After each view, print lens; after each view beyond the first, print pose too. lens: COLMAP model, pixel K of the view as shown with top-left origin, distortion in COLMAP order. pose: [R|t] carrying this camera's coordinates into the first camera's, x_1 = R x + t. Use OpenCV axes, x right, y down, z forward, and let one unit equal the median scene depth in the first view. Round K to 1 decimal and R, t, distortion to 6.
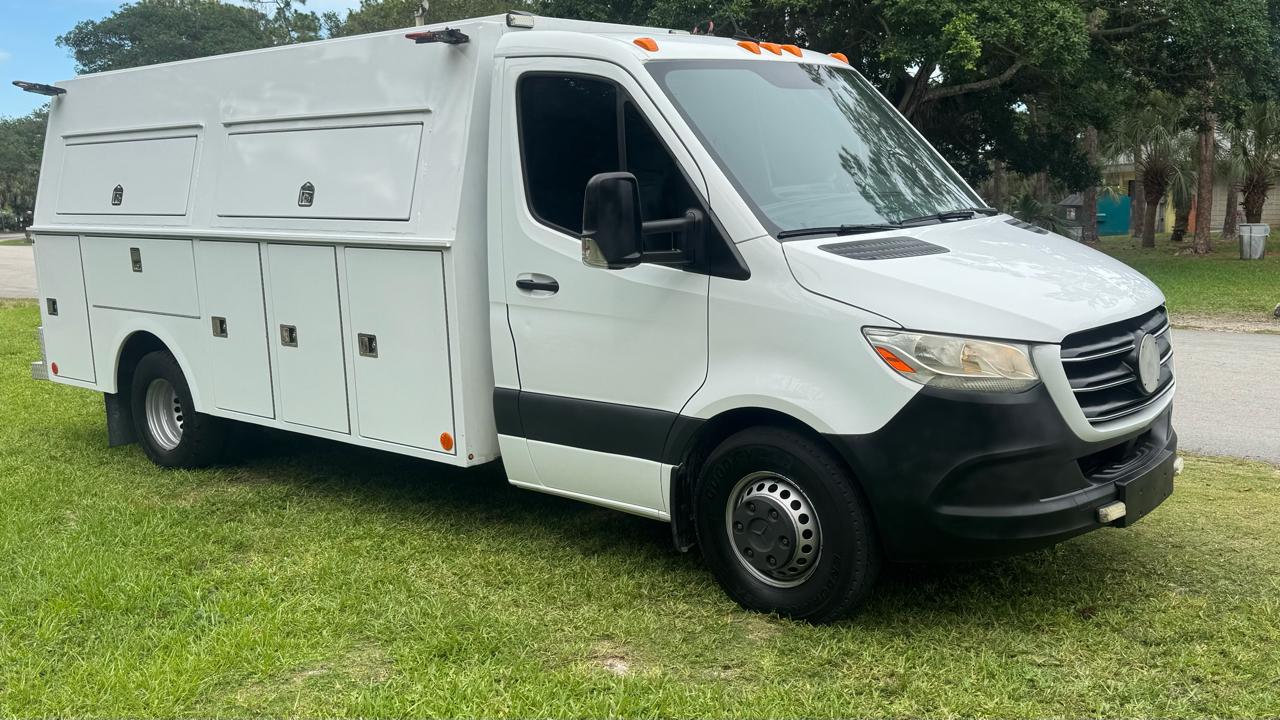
lens RADIAL K [[1142.5, 0, 659.2], [0, 1142.5, 373.4], [0, 0, 1]] dist [0.092703, -0.118984]
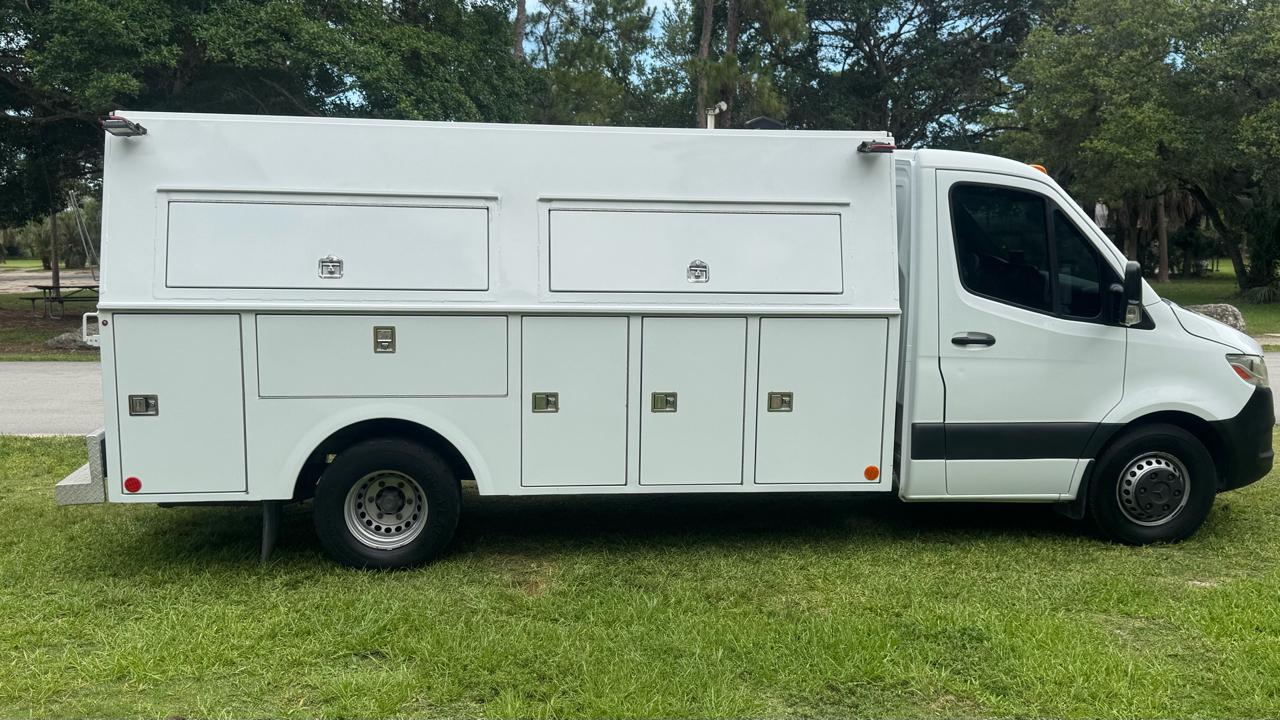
lens RADIAL K [[1142.5, 0, 615.2], [0, 1142.5, 378.6], [0, 0, 1]] dist [0.092703, -0.118984]
pose [[0.704418, -0.064880, 0.706814, -1.290975], [0.093753, 0.995593, -0.002047, -0.066644], [-0.703567, 0.067708, 0.707396, 0.333678]]
